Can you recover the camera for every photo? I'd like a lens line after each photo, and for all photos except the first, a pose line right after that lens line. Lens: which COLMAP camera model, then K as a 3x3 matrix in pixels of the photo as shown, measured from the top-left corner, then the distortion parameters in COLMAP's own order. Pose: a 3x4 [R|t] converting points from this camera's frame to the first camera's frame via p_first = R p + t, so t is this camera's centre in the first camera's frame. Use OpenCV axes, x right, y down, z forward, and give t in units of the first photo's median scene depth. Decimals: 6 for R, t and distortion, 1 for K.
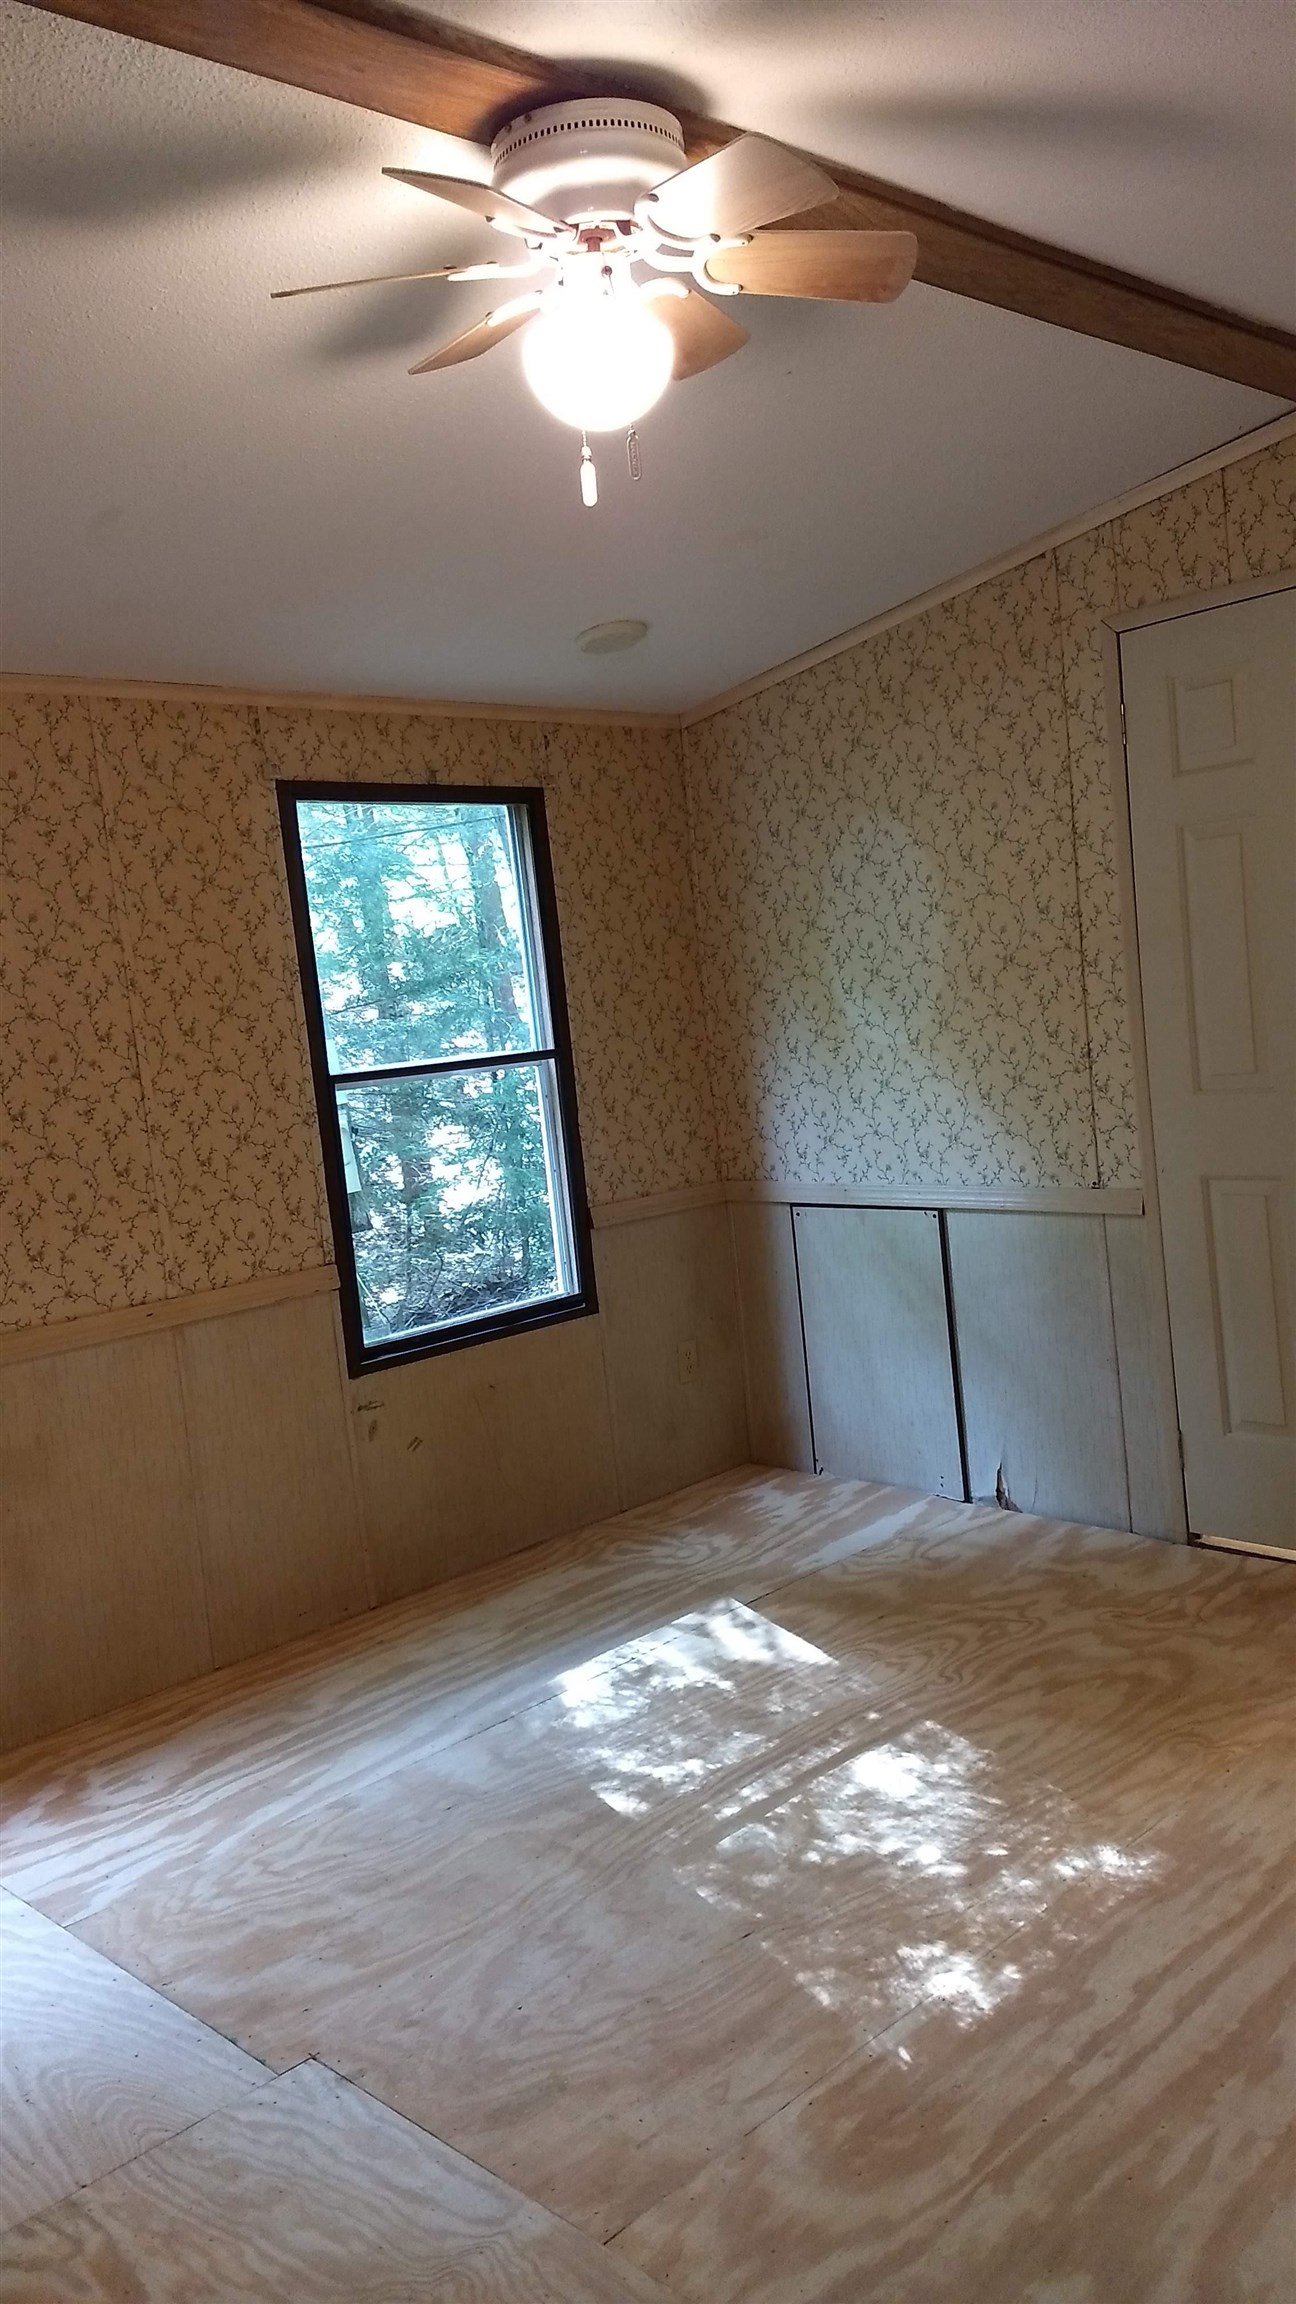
lens RADIAL K [[1781.3, 0, 643.8], [0, 1781.3, 1105.0], [0, 0, 1]] dist [0.056996, -0.075190]
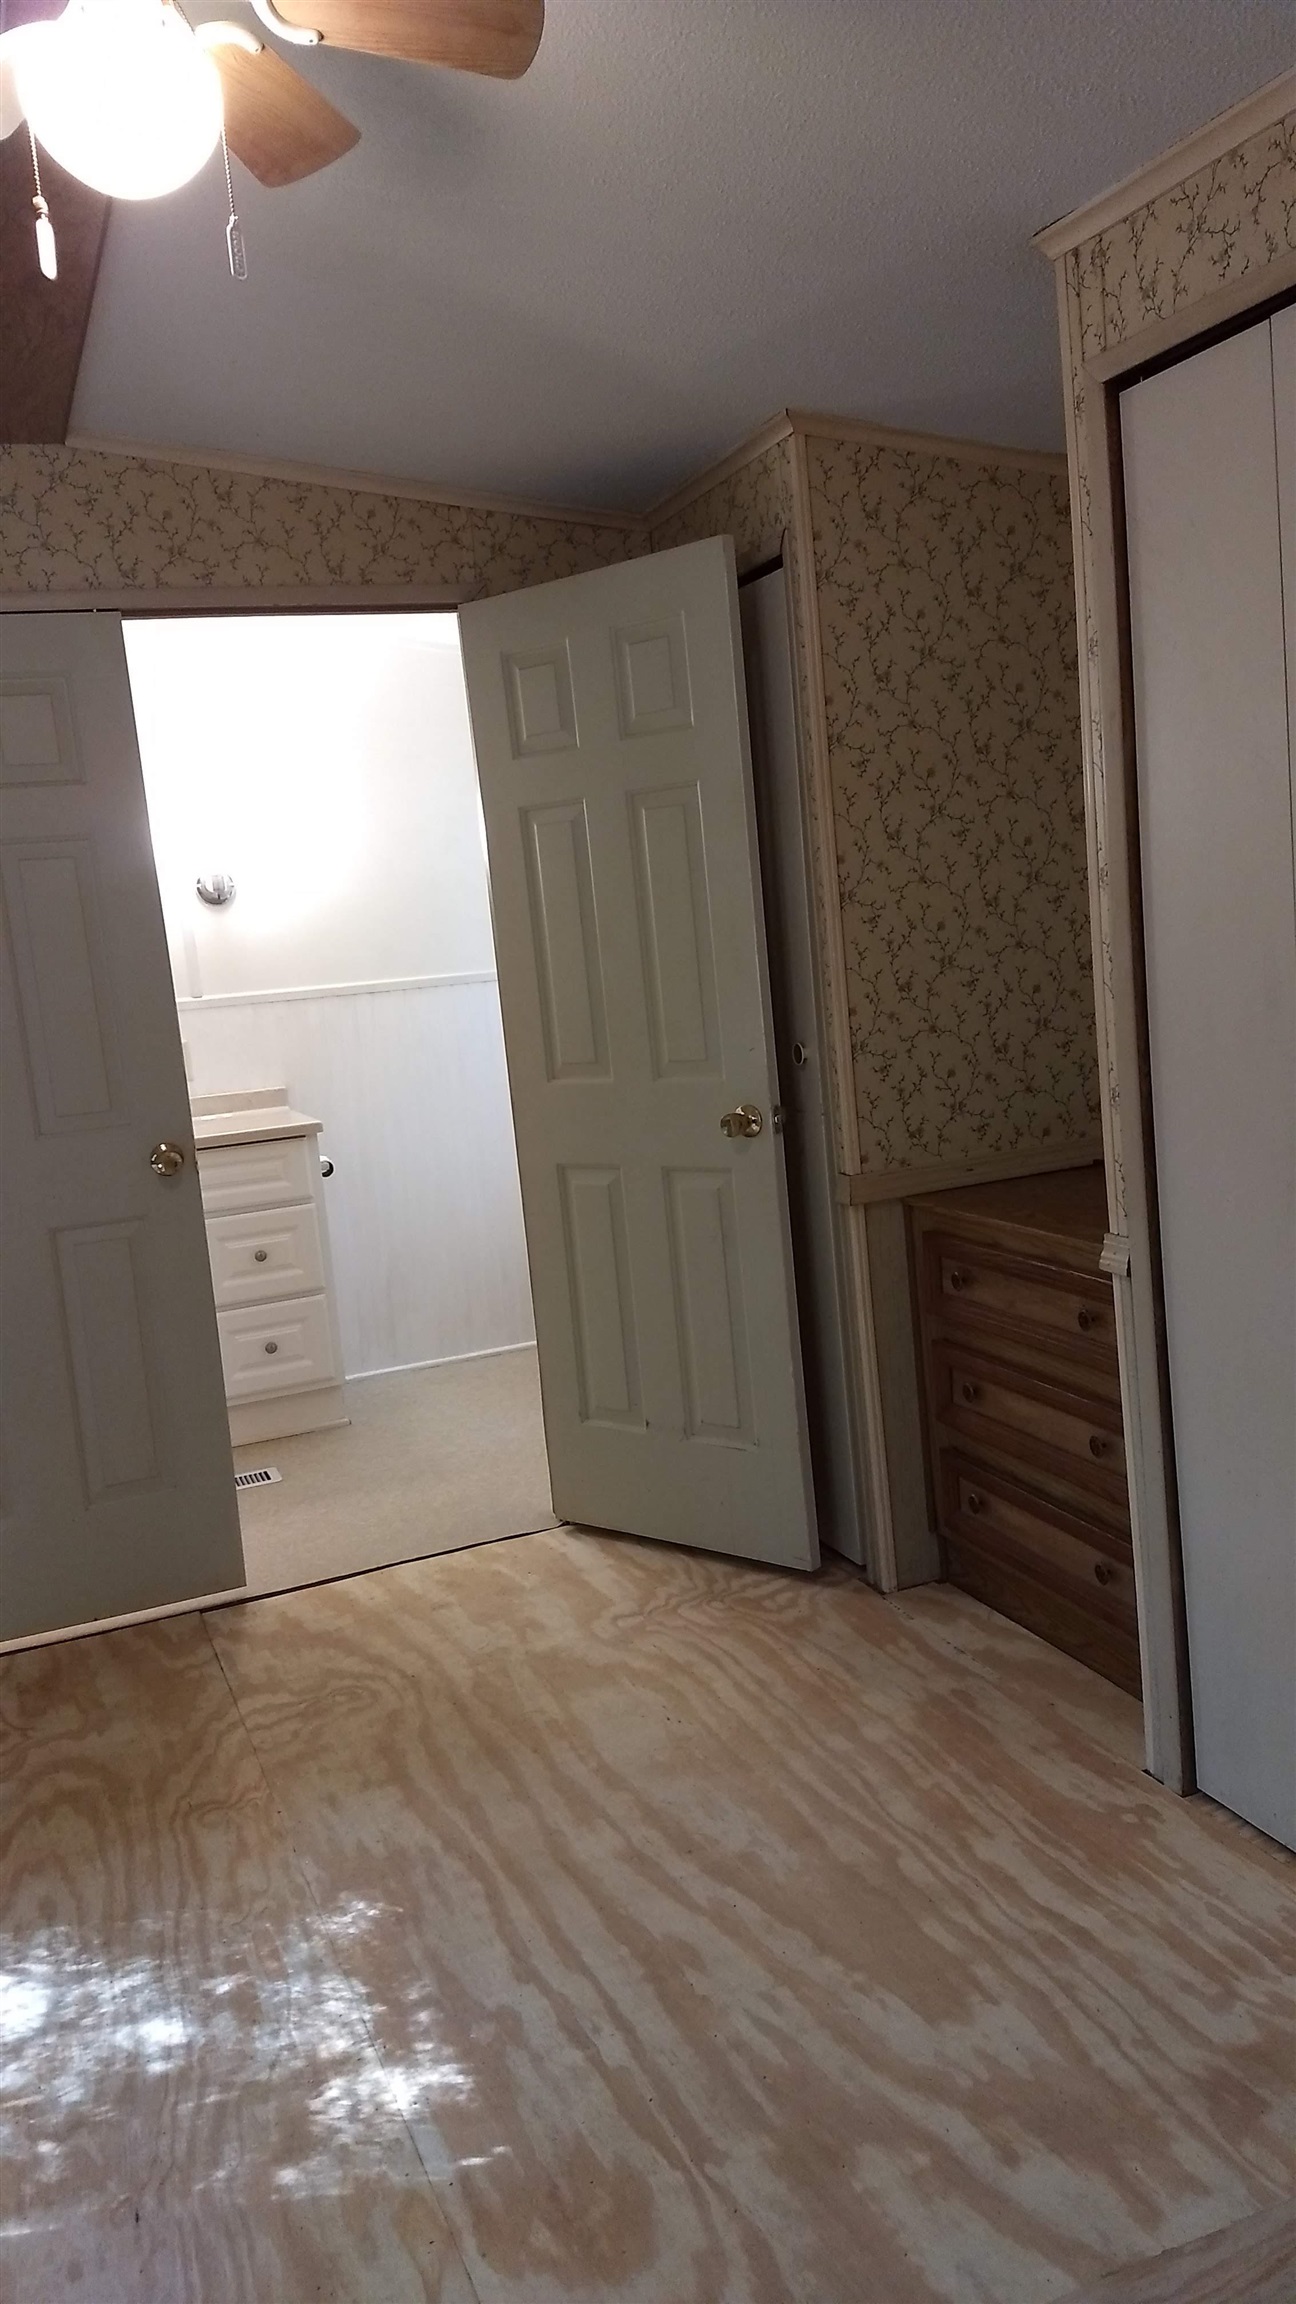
lens RADIAL K [[1762.3, 0, 648.0], [0, 1762.3, 1152.0], [0, 0, 1]] dist [0.229465, -0.404138]
pose [[0.384901, -0.062903, 0.920812, -0.595039], [0.117282, 0.992921, 0.018805, 0.031150], [-0.915476, 0.100756, 0.389554, 0.513650]]
